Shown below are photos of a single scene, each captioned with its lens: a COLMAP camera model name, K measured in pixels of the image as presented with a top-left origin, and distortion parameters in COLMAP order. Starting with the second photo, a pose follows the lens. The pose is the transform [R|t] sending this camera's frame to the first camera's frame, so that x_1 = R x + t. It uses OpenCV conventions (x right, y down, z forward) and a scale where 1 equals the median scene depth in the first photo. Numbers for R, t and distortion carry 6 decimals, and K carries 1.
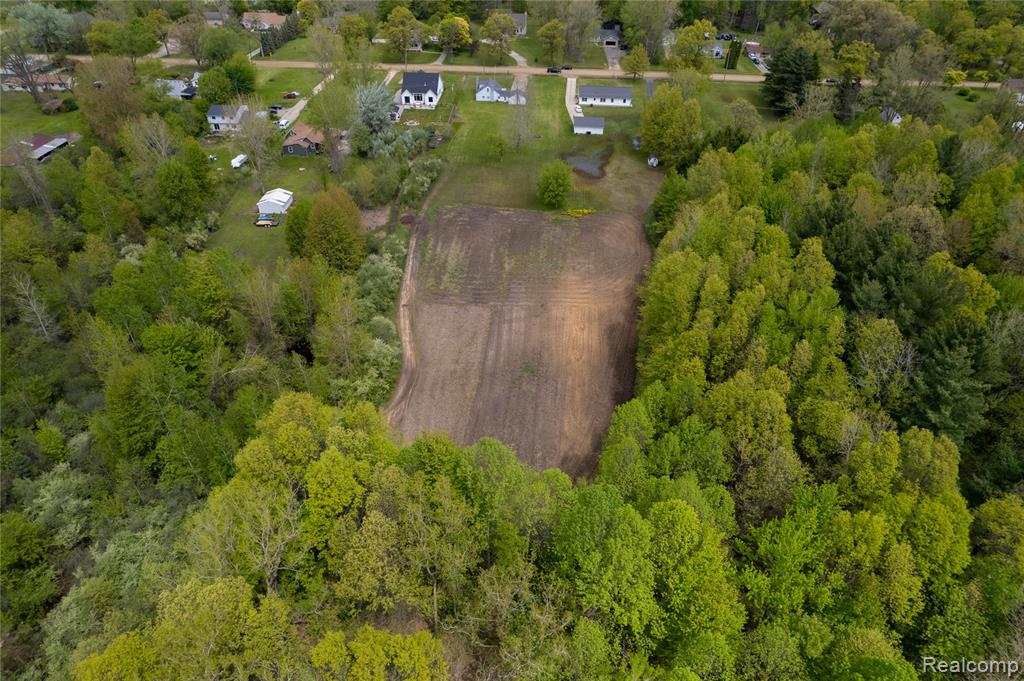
lens RADIAL K [[658.9, 0, 510.5], [0, 658.9, 344.8], [0, 0, 1]] dist [-0.079343, 0.069615]
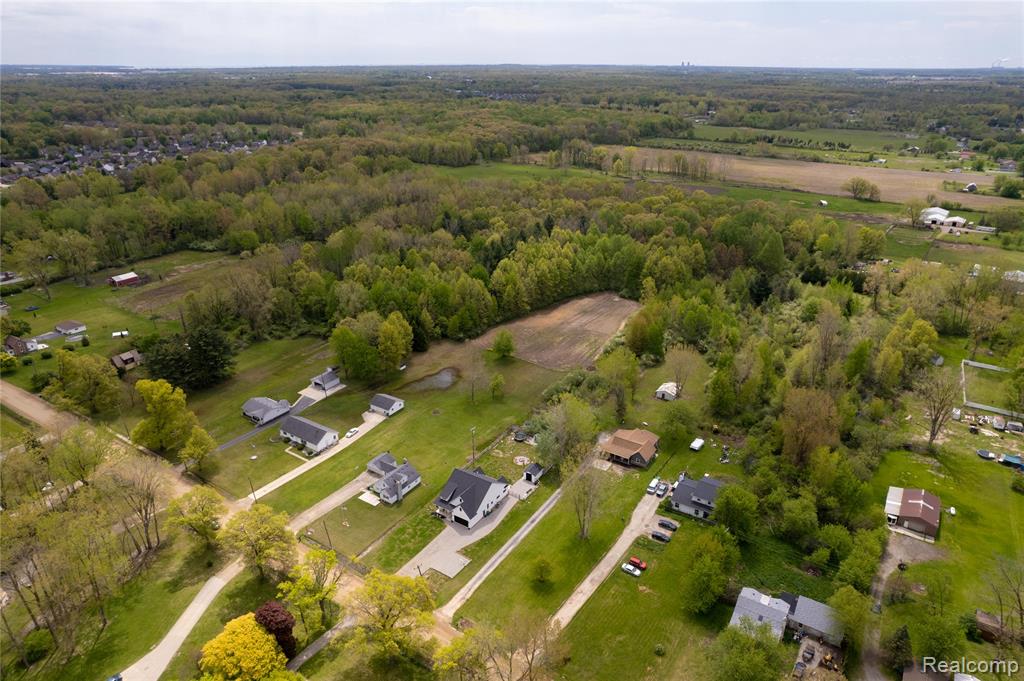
lens RADIAL K [[658.9, 0, 512.0], [0, 658.9, 340.9], [0, 0, 1]] dist [-0.079343, 0.069615]
pose [[-0.864704, -0.213319, 0.454733, -0.503902], [0.293848, 0.519395, 0.802423, -1.128517], [-0.407358, 0.827480, -0.386440, 1.163066]]
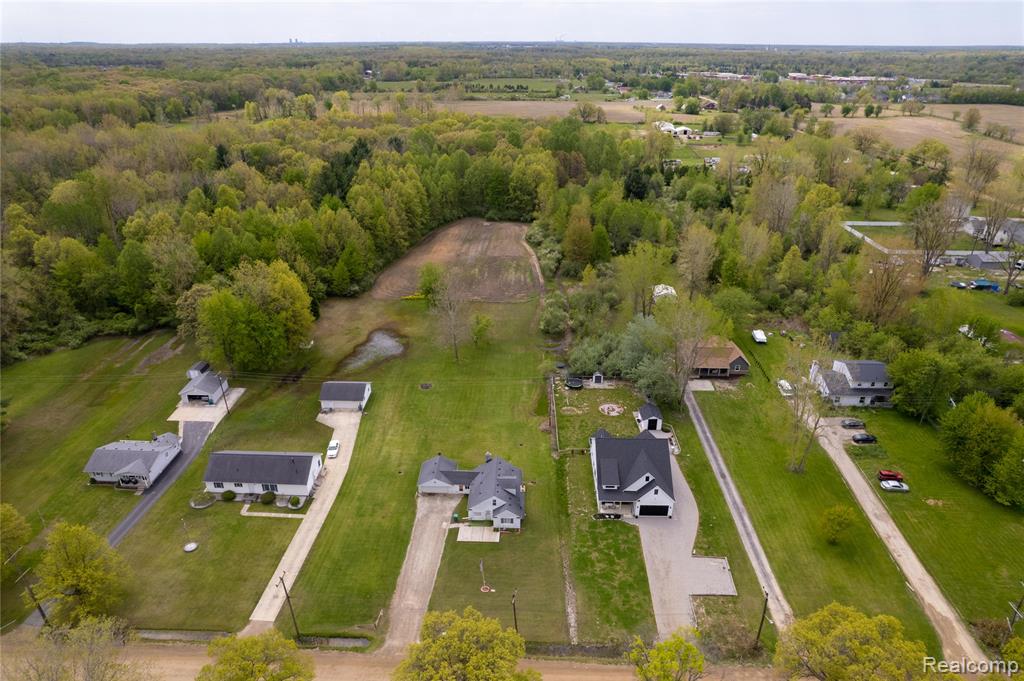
lens RADIAL K [[658.9, 0, 513.3], [0, 658.9, 342.5], [0, 0, 1]] dist [-0.079343, 0.069615]
pose [[-0.999649, -0.006823, -0.025608, -0.034211], [-0.025860, 0.462524, 0.886230, -0.898680], [0.005798, 0.886581, -0.462538, 1.177164]]
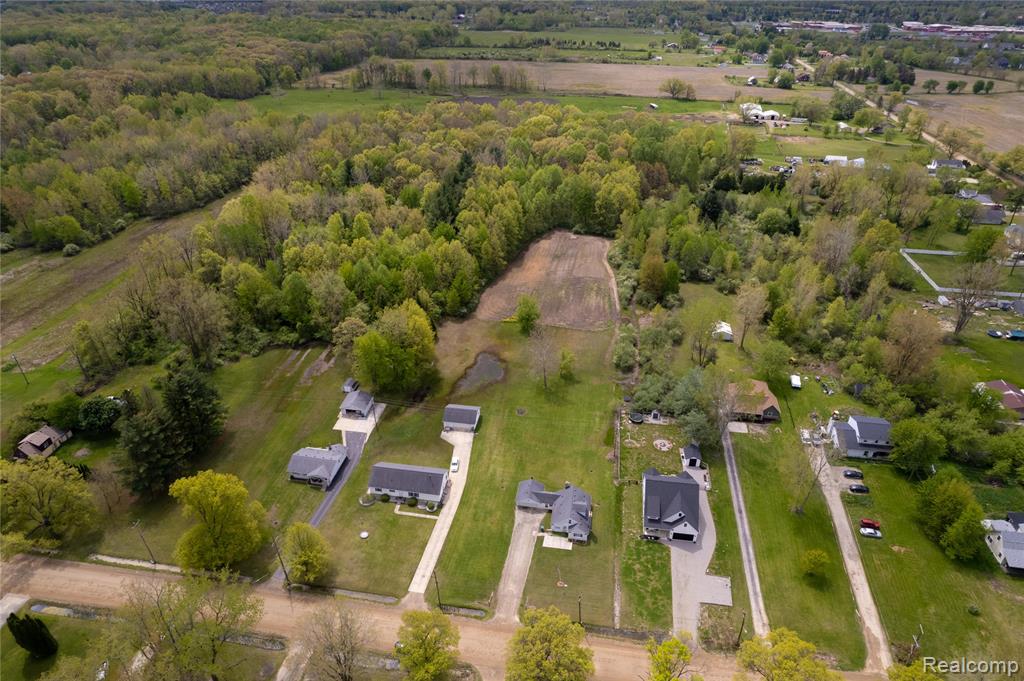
lens RADIAL K [[658.9, 0, 511.9], [0, 658.9, 341.6], [0, 0, 1]] dist [-0.079343, 0.069615]
pose [[-0.993978, -0.068577, 0.085474, -0.018944], [0.053720, 0.374909, 0.925504, -1.123852], [-0.095513, 0.924522, -0.368967, 1.144196]]
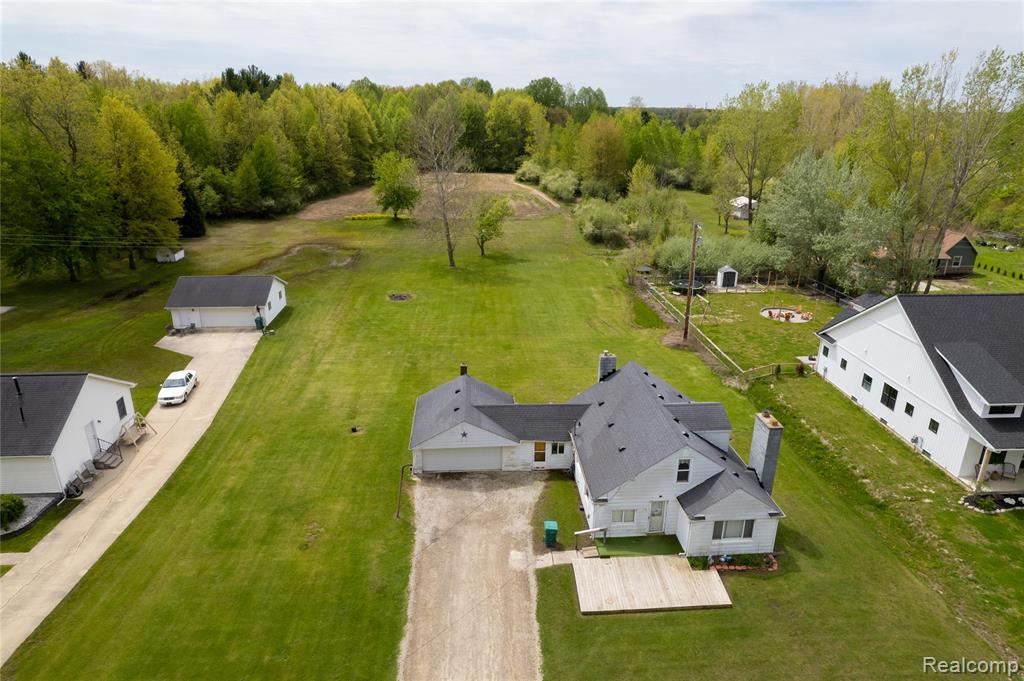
lens RADIAL K [[658.9, 0, 514.1], [0, 658.9, 346.2], [0, 0, 1]] dist [-0.079343, 0.069615]
pose [[-0.993026, 0.019510, -0.116269, 0.018393], [-0.087367, 0.540399, 0.836861, -0.556519], [0.079159, 0.841183, -0.534926, 1.110815]]
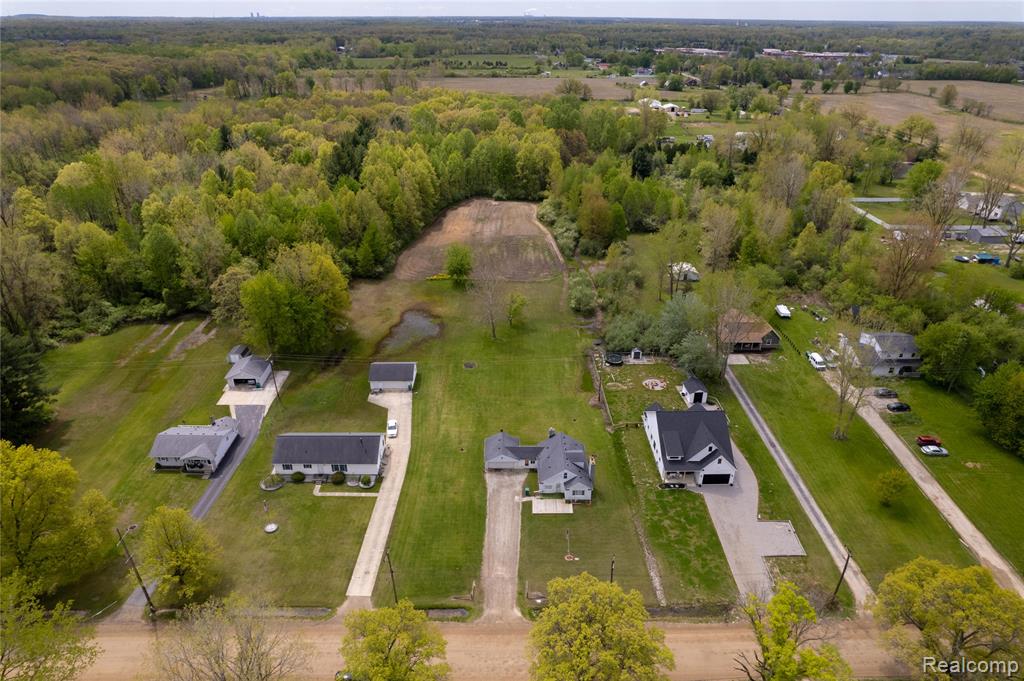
lens RADIAL K [[658.9, 0, 513.2], [0, 658.9, 345.4], [0, 0, 1]] dist [-0.079343, 0.069615]
pose [[-0.997696, 0.012295, -0.066718, 0.036516], [-0.054916, 0.431068, 0.900647, -0.905923], [0.039833, 0.902236, -0.429400, 1.181522]]
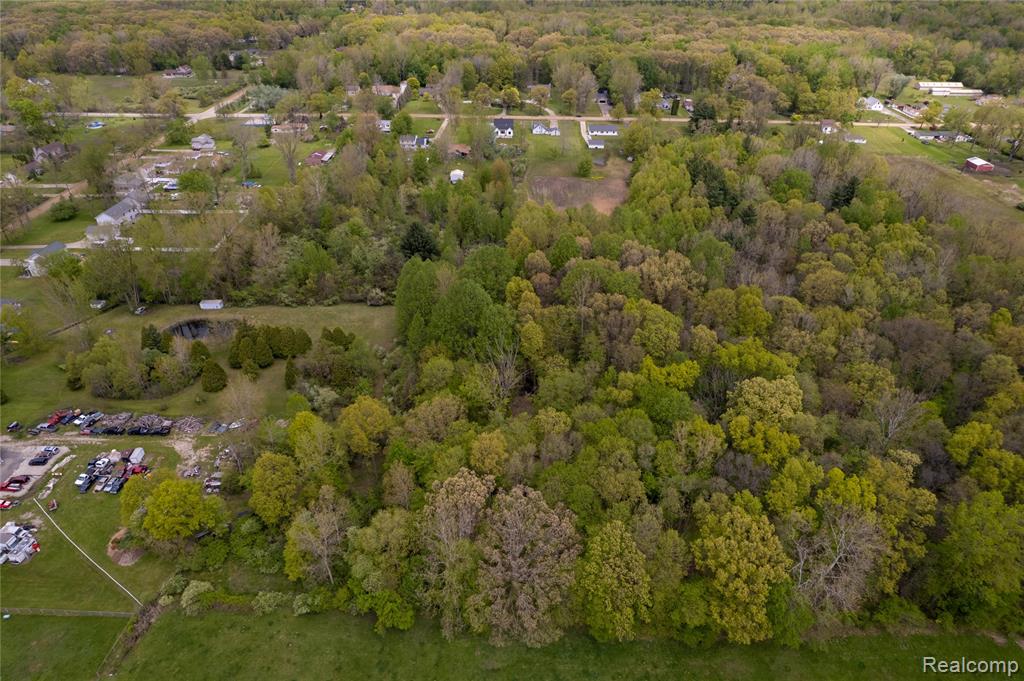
lens RADIAL K [[658.9, 0, 512.0], [0, 658.9, 347.0], [0, 0, 1]] dist [-0.079343, 0.069615]
pose [[0.999457, -0.023049, 0.023528, -0.173080], [0.024730, 0.996961, -0.073869, 0.366285], [-0.021754, 0.074410, 0.996990, -0.803444]]
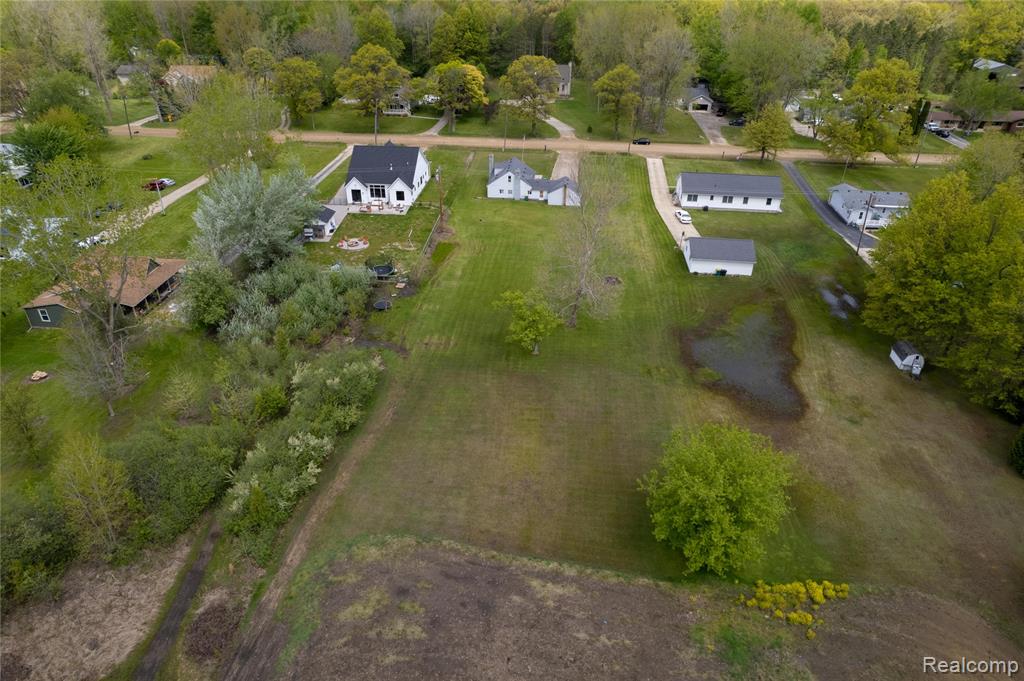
lens RADIAL K [[658.9, 0, 512.2], [0, 658.9, 342.1], [0, 0, 1]] dist [-0.079343, 0.069615]
pose [[0.999267, 0.016175, -0.034690, -0.011931], [-0.020015, 0.993351, -0.113372, -0.200854], [0.032626, 0.113984, 0.992947, 0.492103]]
